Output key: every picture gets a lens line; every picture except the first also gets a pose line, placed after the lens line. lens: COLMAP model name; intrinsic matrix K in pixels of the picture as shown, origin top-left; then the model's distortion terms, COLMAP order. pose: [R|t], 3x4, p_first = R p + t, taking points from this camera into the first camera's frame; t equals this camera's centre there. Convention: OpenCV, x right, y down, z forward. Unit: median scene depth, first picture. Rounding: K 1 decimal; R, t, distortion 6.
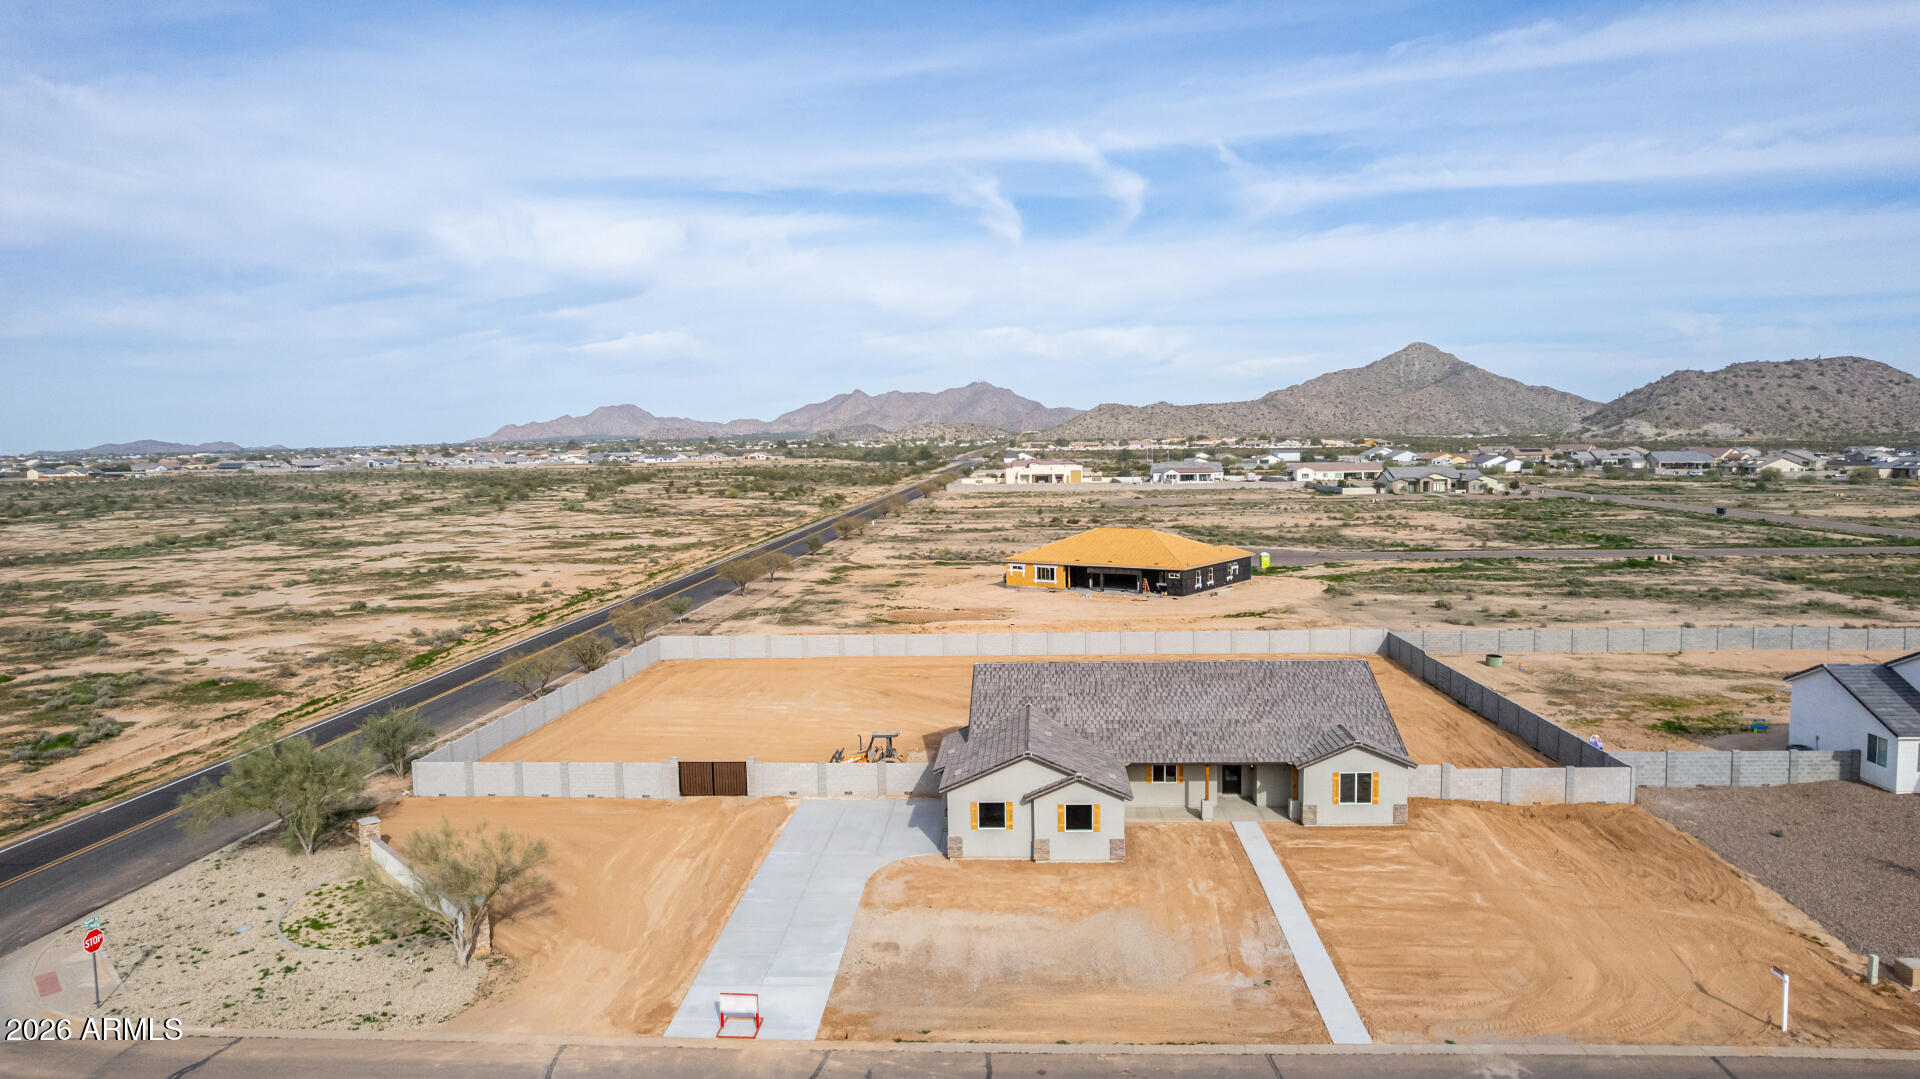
lens RADIAL K [[1246.2, 0, 972.9], [0, 1246.2, 538.5], [0, 0, 1]] dist [-0.081004, 0.074944]
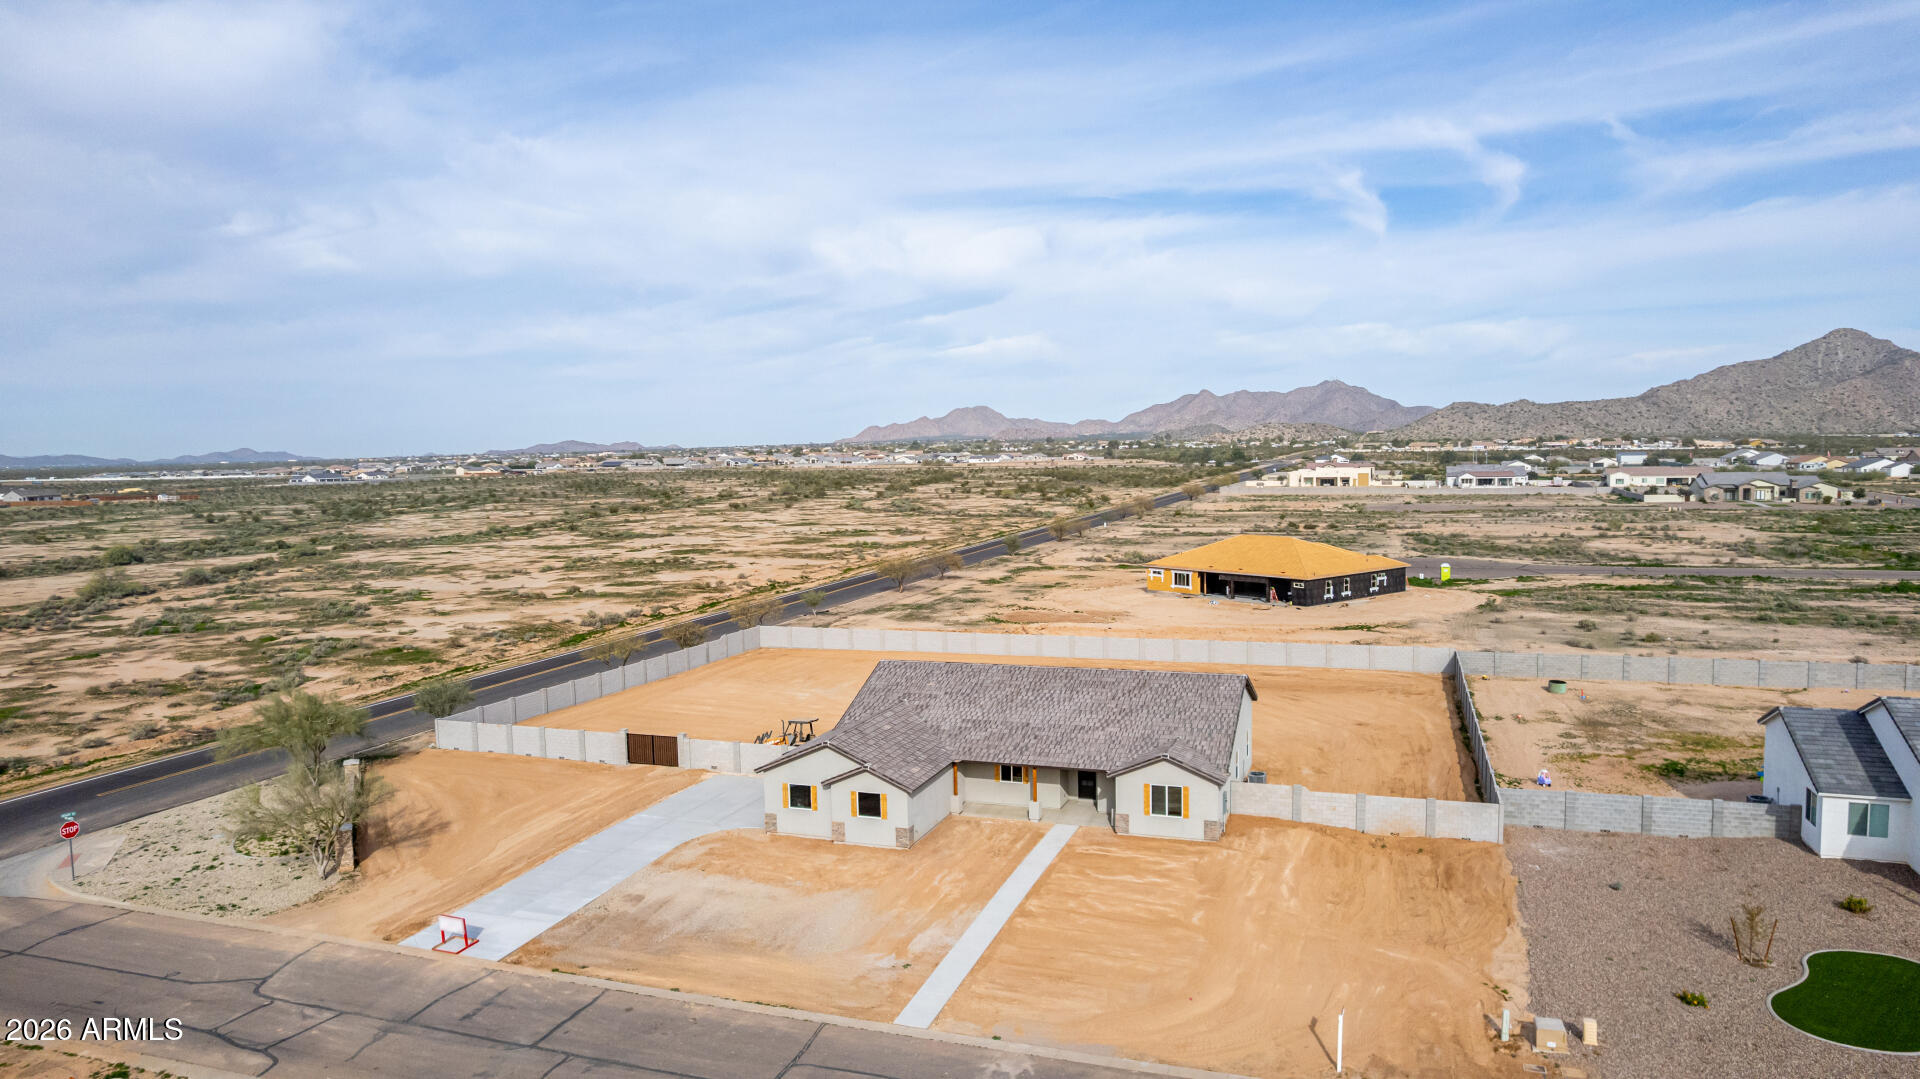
lens RADIAL K [[1241.2, 0, 975.0], [0, 1241.2, 537.4], [0, 0, 1]] dist [-0.081431, 0.076770]
pose [[0.960395, 0.019441, -0.277964, 0.384980], [-0.019596, 0.999806, 0.002223, -0.009937], [0.277954, 0.003312, 0.960589, -0.007429]]
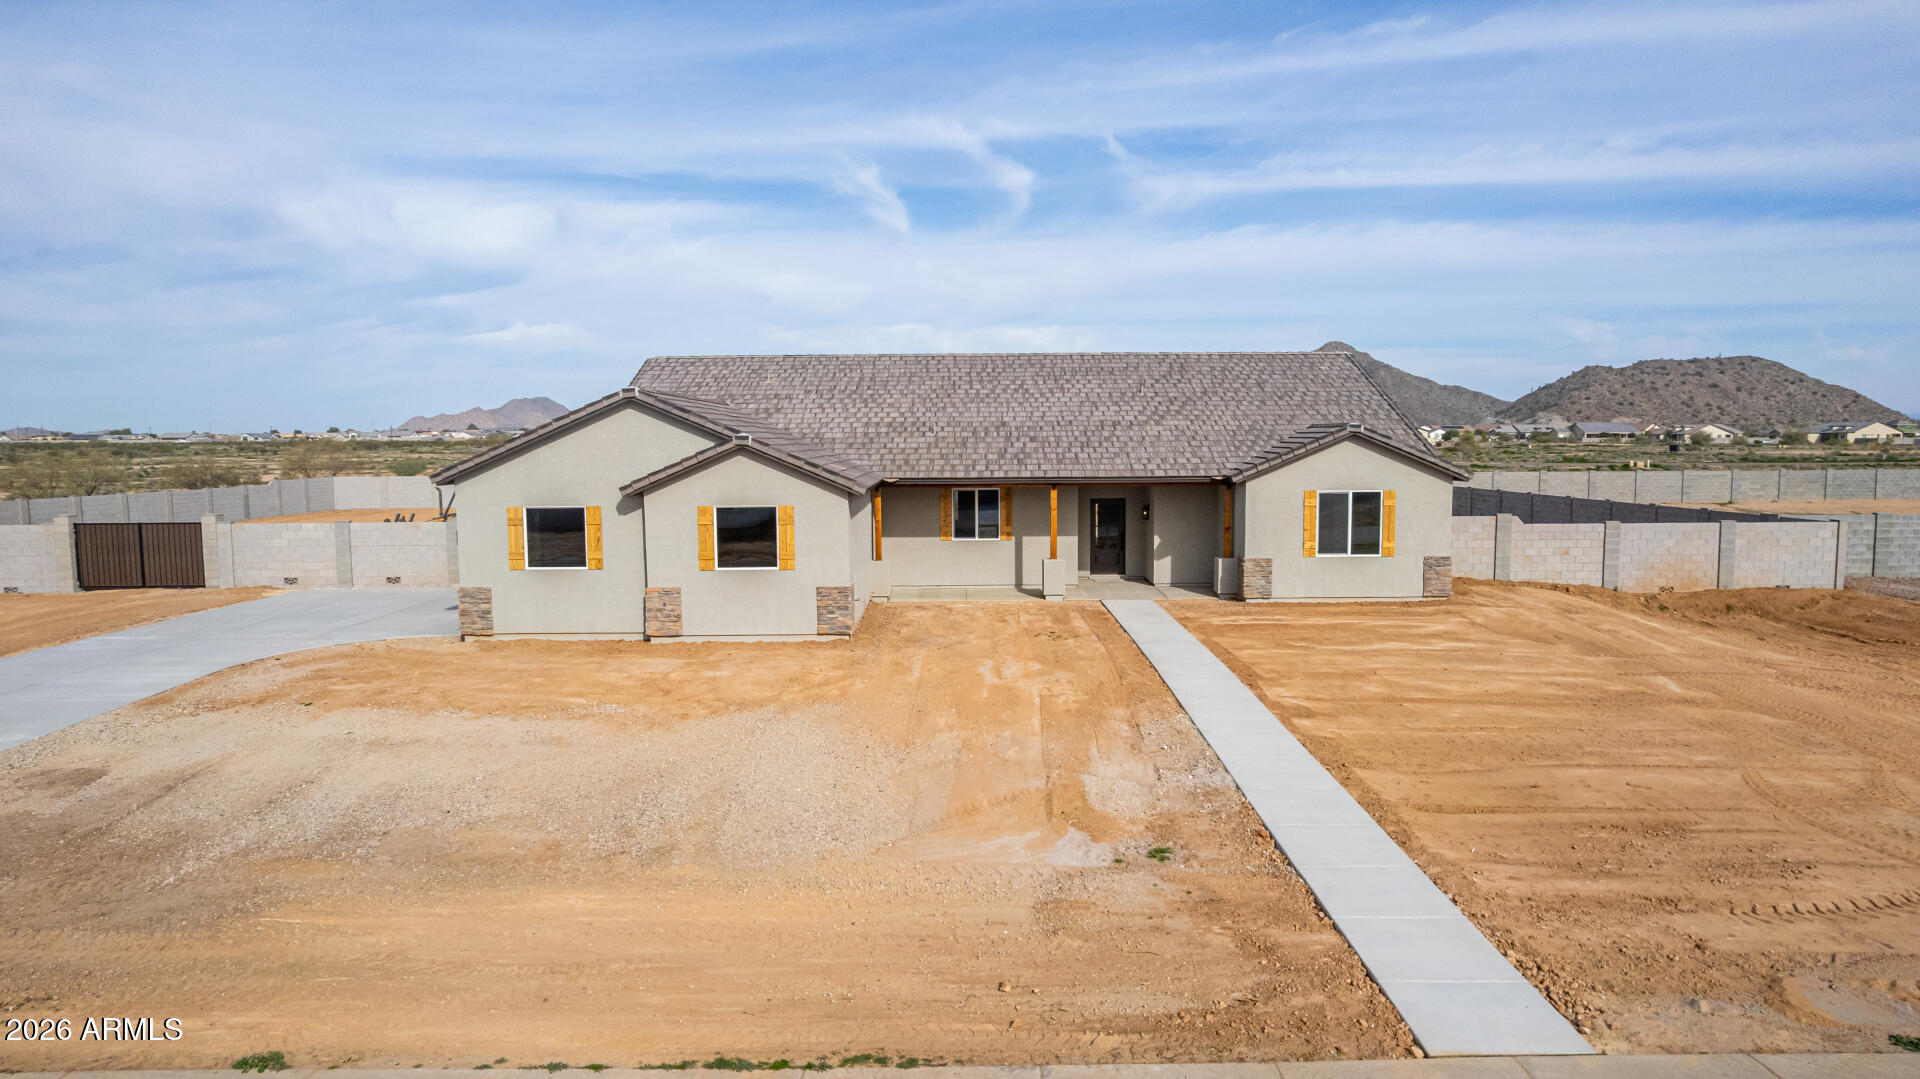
lens RADIAL K [[1241.2, 0, 975.0], [0, 1241.2, 537.4], [0, 0, 1]] dist [-0.081431, 0.076770]
pose [[0.997910, 0.005250, 0.064412, 0.113604], [-0.005110, 0.999984, -0.002349, 0.185273], [-0.064424, 0.002015, 0.997921, 0.456123]]
